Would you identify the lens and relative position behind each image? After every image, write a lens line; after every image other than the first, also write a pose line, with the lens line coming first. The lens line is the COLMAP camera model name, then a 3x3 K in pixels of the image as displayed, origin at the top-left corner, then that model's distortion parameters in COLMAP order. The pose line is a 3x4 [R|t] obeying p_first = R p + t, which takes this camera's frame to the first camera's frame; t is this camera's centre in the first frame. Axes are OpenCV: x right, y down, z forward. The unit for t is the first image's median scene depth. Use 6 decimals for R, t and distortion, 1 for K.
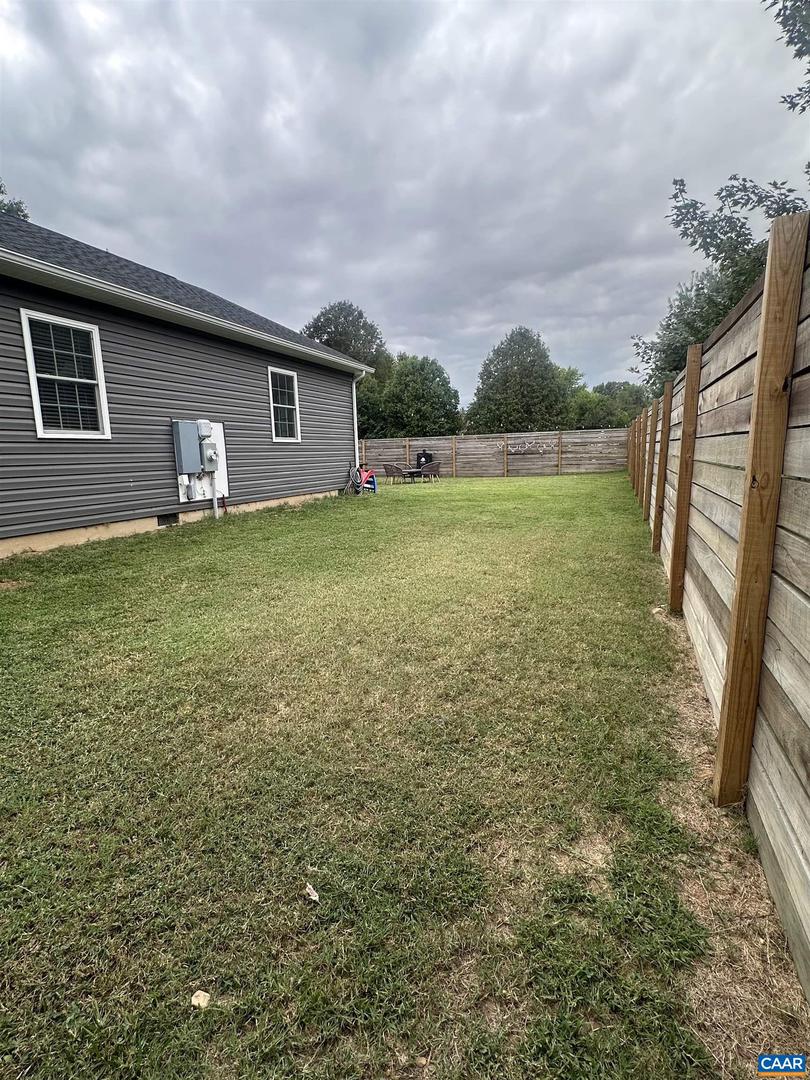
lens RADIAL K [[543.6, 0, 413.9], [0, 543.6, 543.1], [0, 0, 1]] dist [-0.004514, 0.000213]
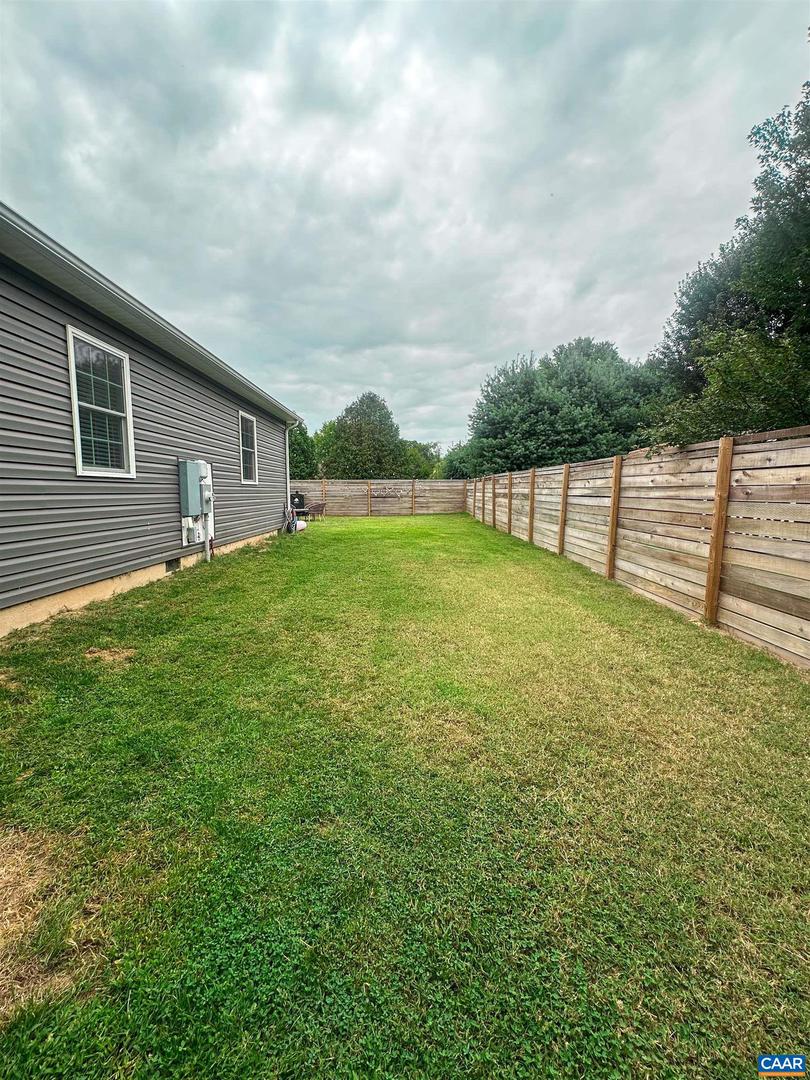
lens RADIAL K [[464.5, 0, 423.1], [0, 464.5, 542.5], [0, 0, 1]] dist [-0.003915, -0.000687]
pose [[0.921541, -0.011434, 0.388112, -0.367711], [0.034421, 0.998037, -0.052326, -0.025578], [-0.386752, 0.061580, 0.920126, 0.100101]]
